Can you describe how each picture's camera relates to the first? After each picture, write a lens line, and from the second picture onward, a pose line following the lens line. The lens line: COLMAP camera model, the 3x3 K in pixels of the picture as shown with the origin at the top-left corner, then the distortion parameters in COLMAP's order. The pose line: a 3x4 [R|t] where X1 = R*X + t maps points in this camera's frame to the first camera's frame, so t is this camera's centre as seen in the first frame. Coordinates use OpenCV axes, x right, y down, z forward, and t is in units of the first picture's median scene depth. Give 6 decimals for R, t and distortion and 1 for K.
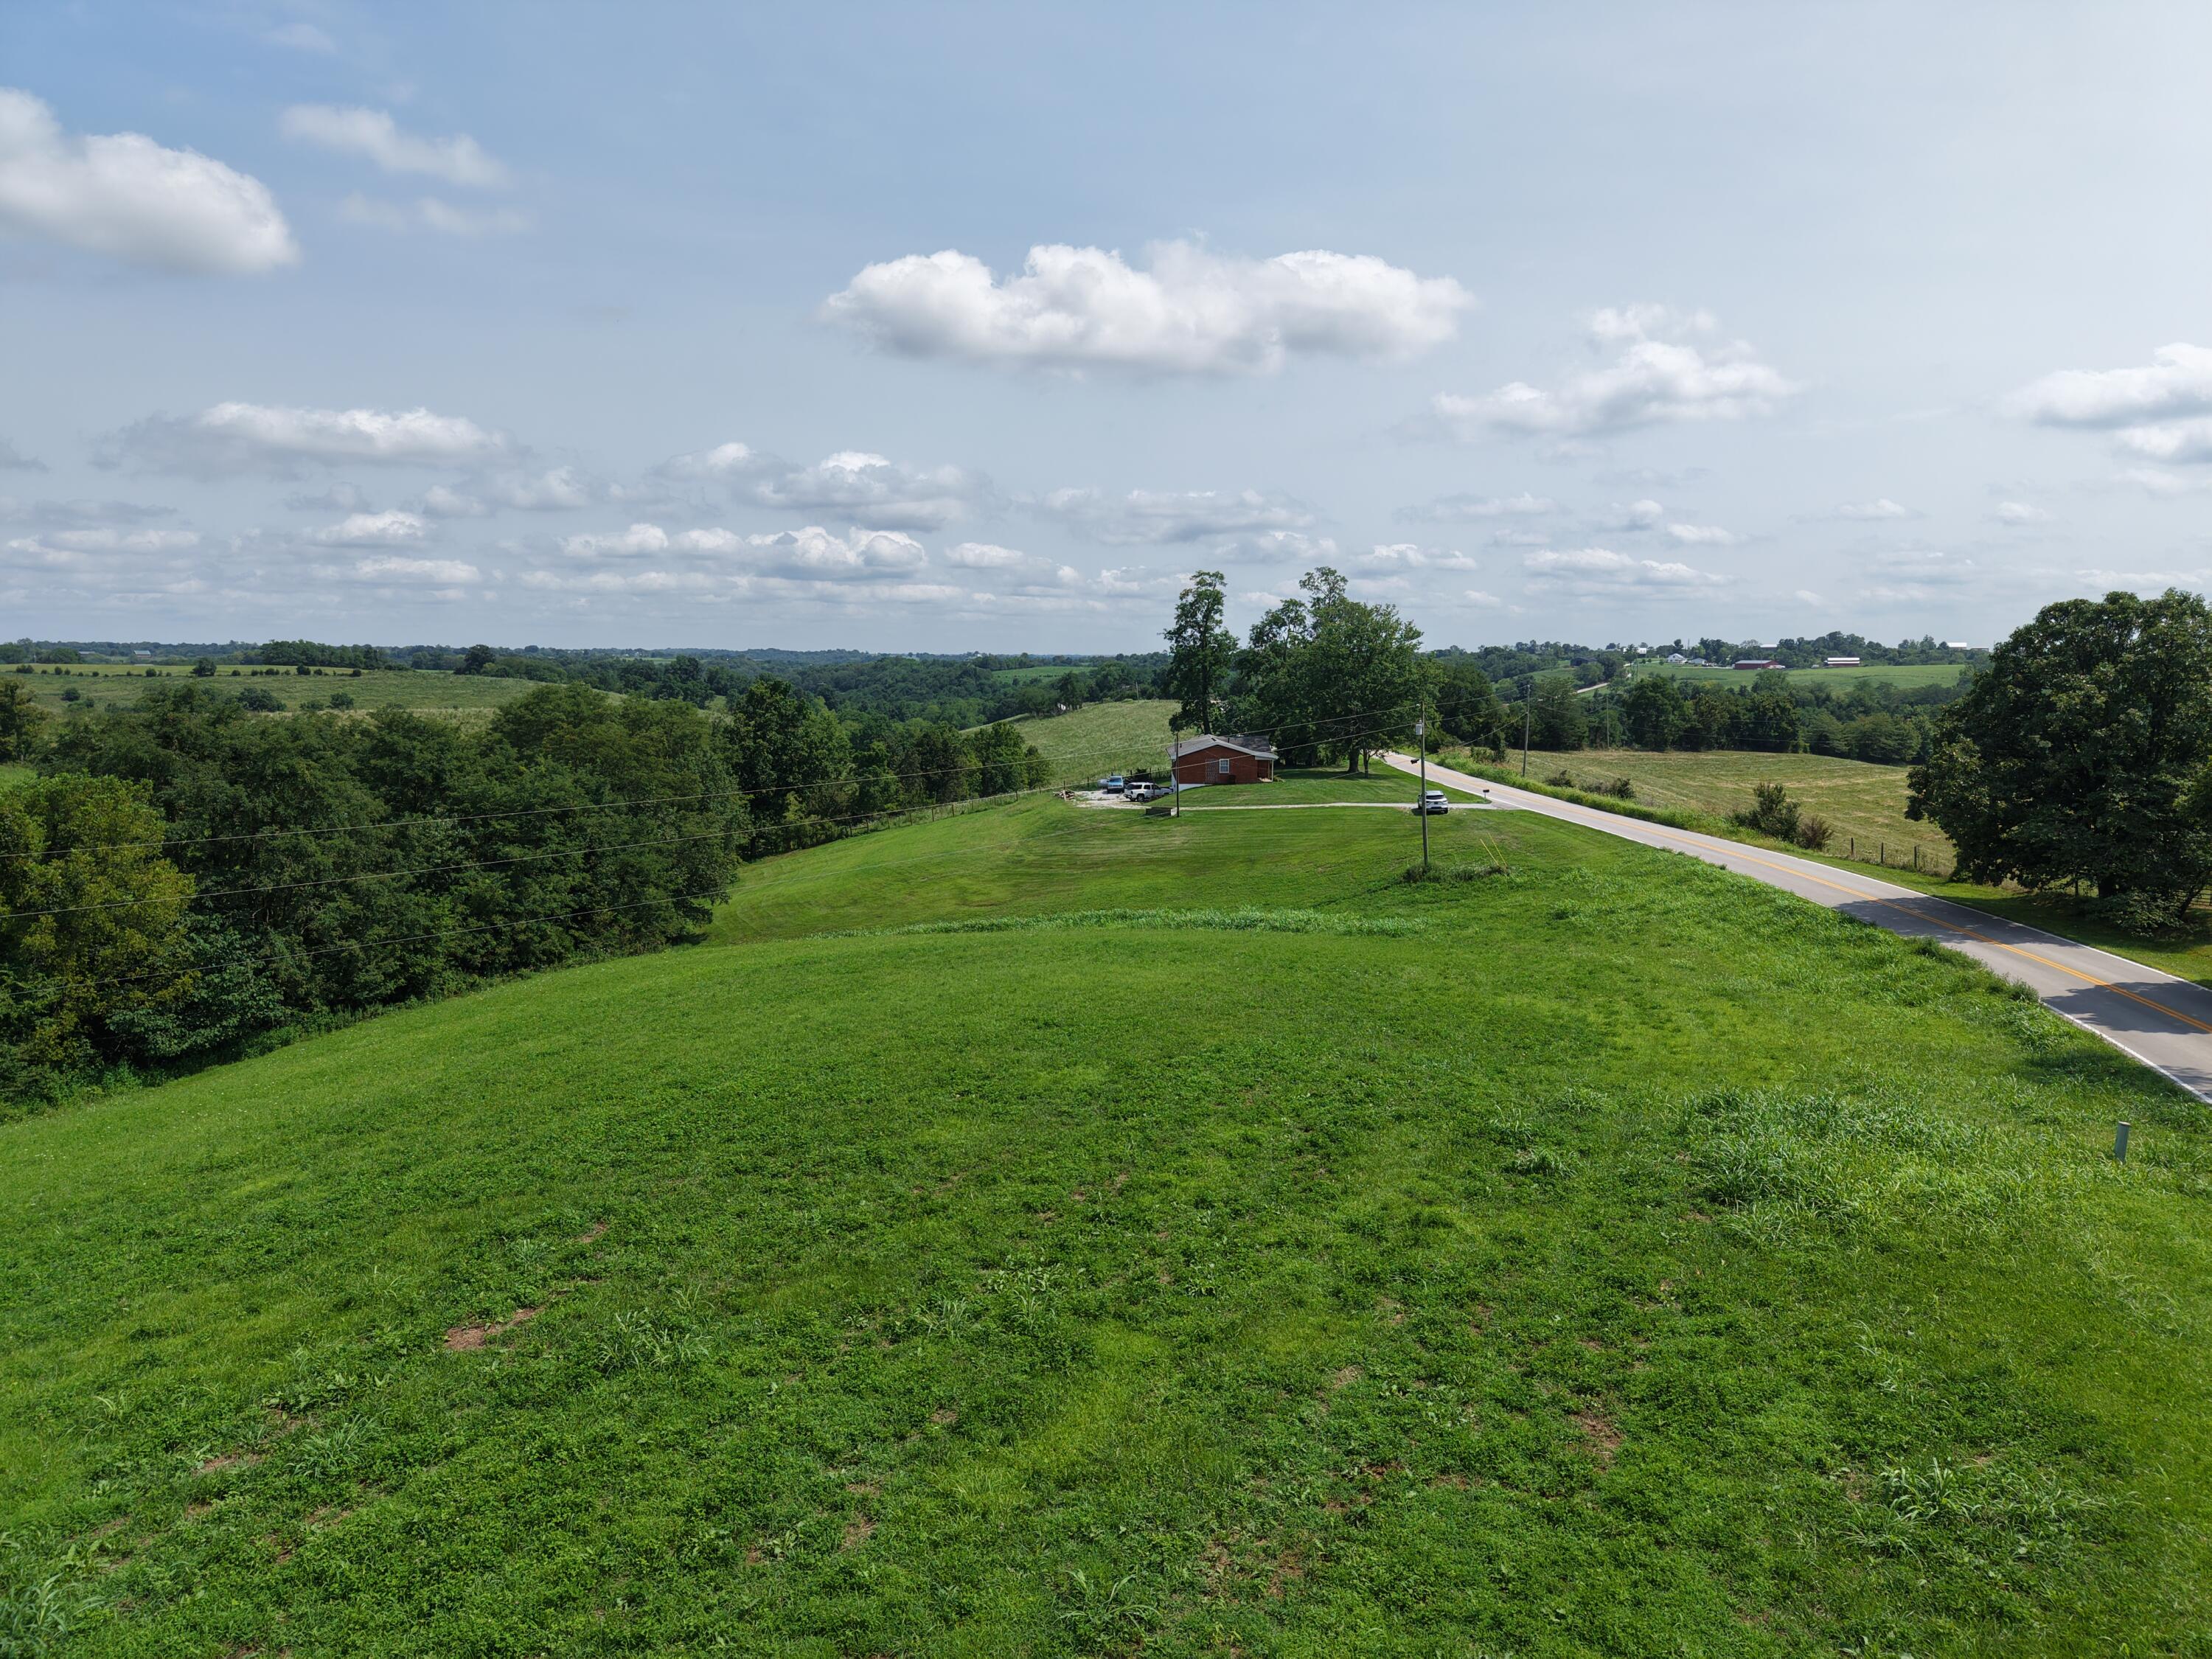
lens RADIAL K [[1544.2, 0, 1098.7], [0, 1544.2, 816.3], [0, 0, 1]] dist [0.040526, -0.000953]
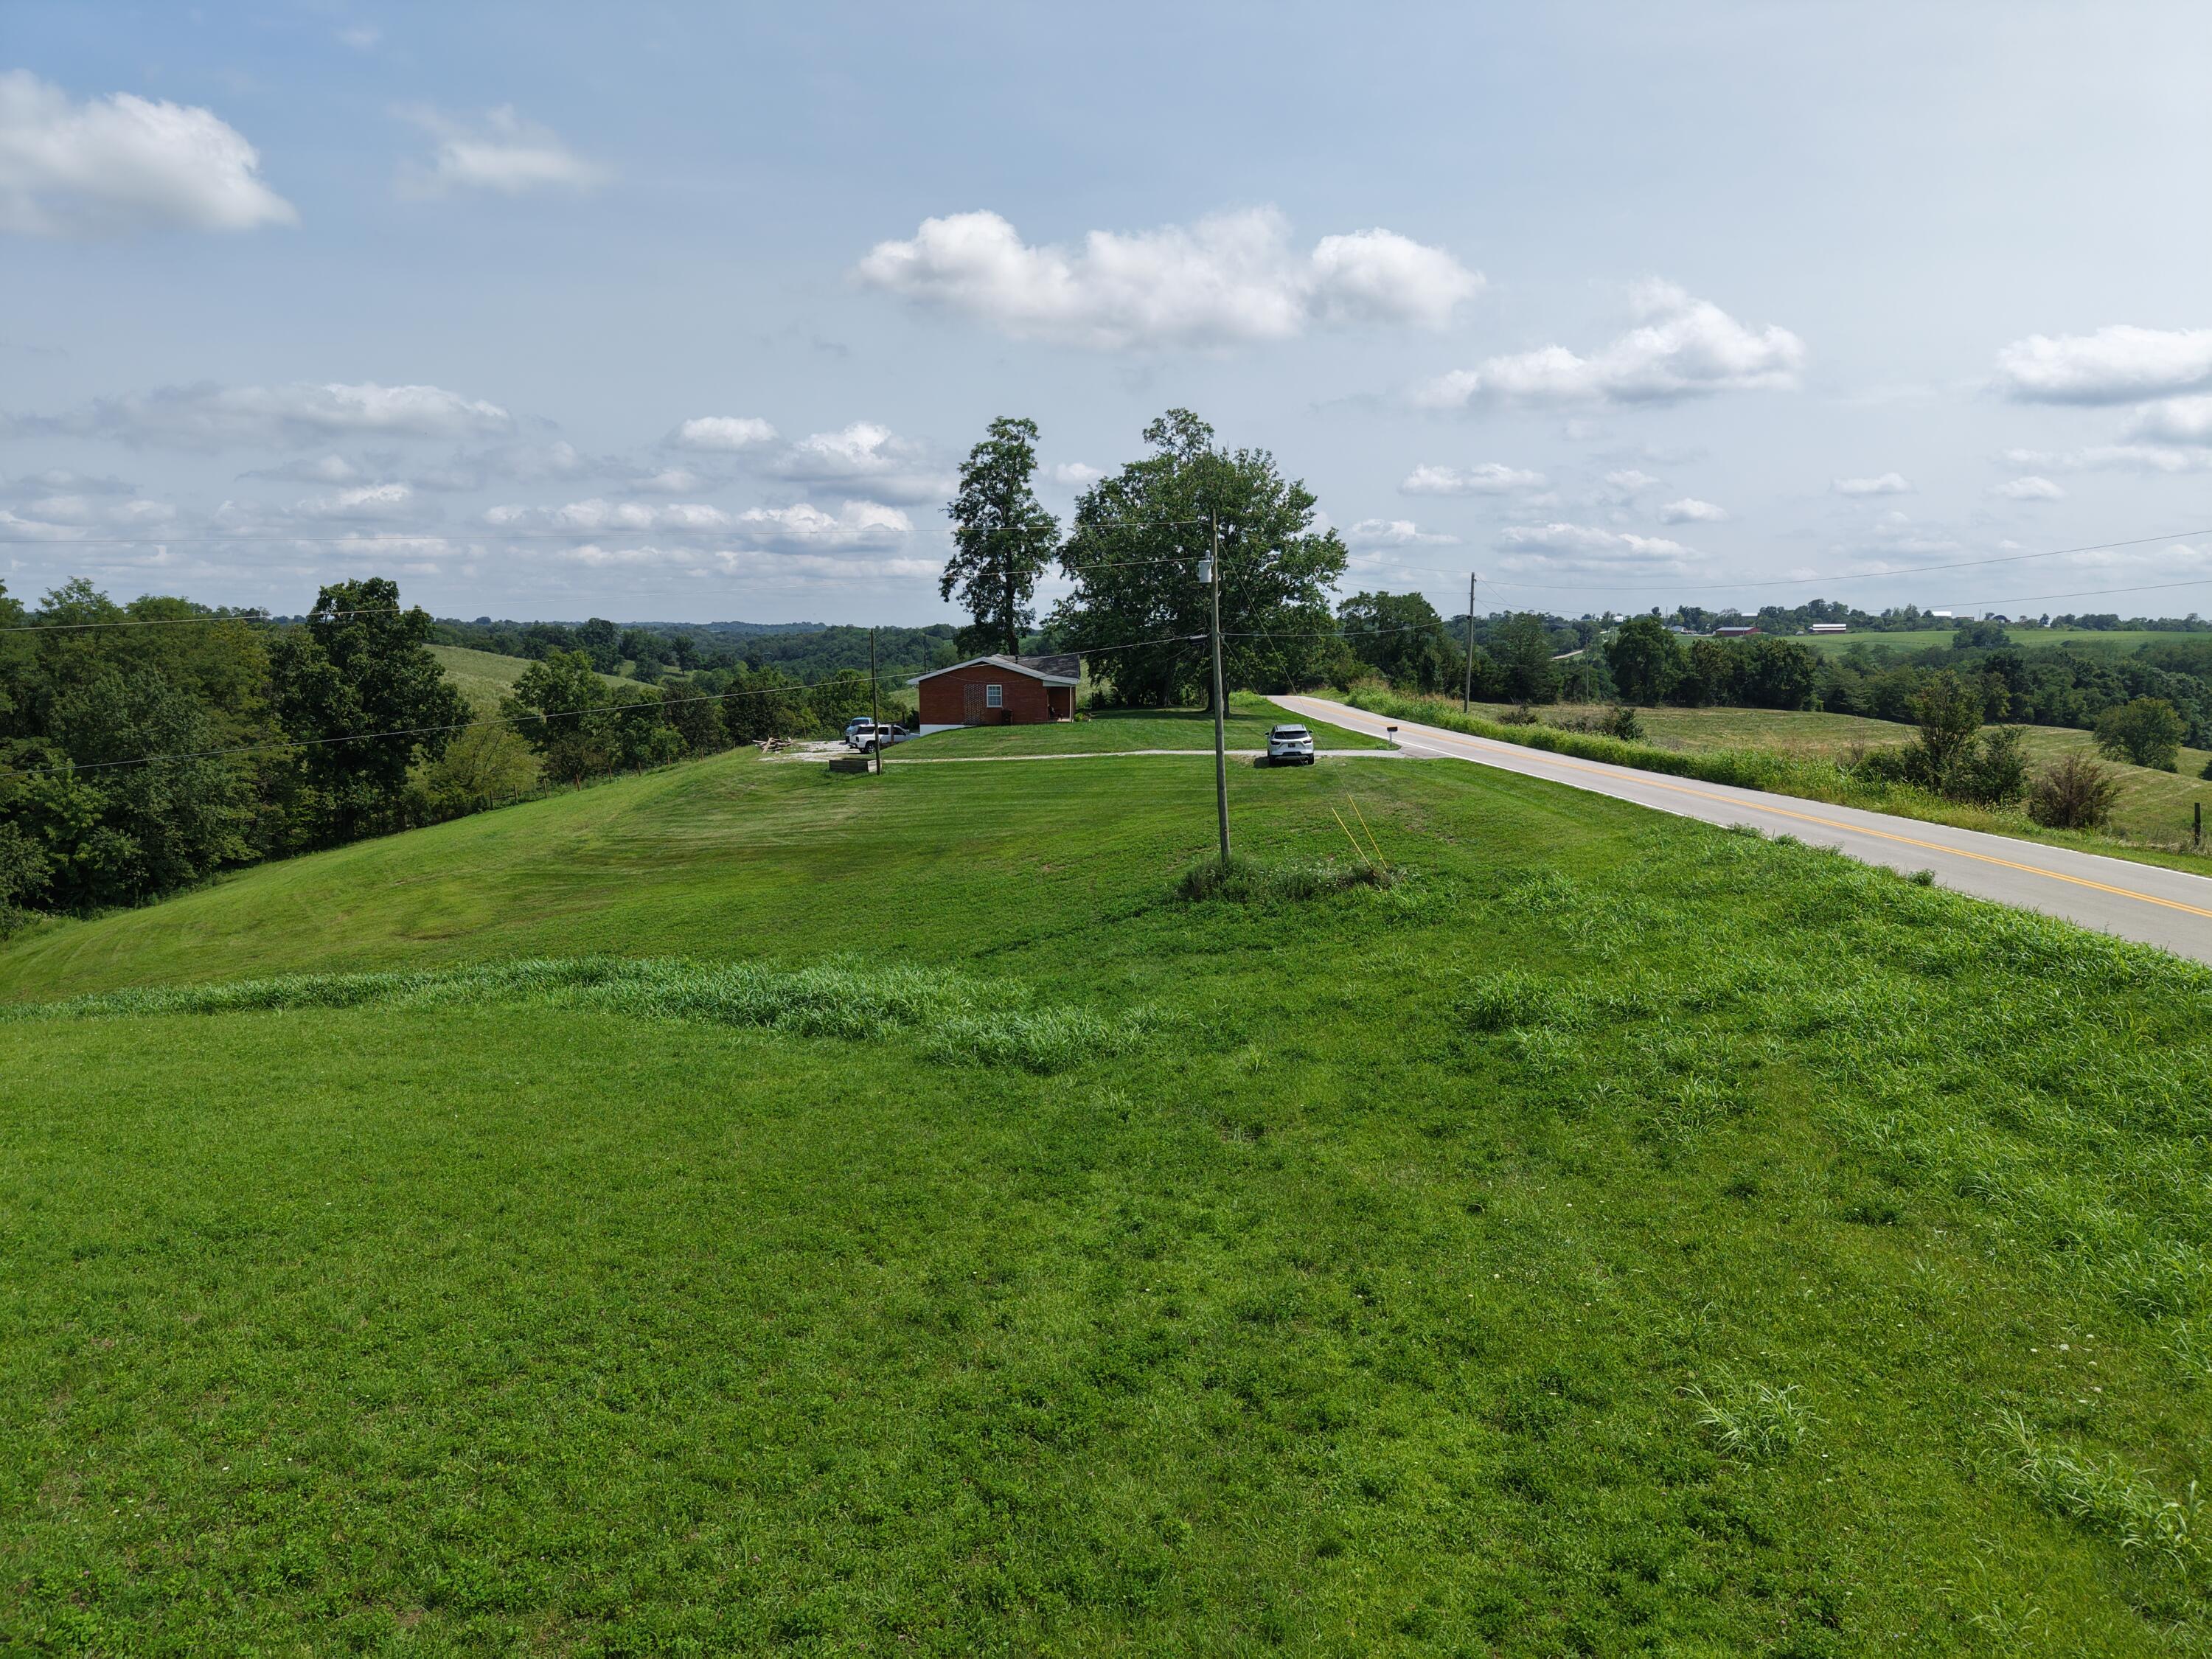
lens RADIAL K [[1544.2, 0, 1110.0], [0, 1544.2, 843.5], [0, 0, 1]] dist [0.040526, -0.000953]
pose [[0.999744, -0.001039, 0.022612, 0.098215], [0.000302, 0.999470, 0.032554, 0.005939], [-0.022634, -0.032539, 0.999214, 0.313865]]
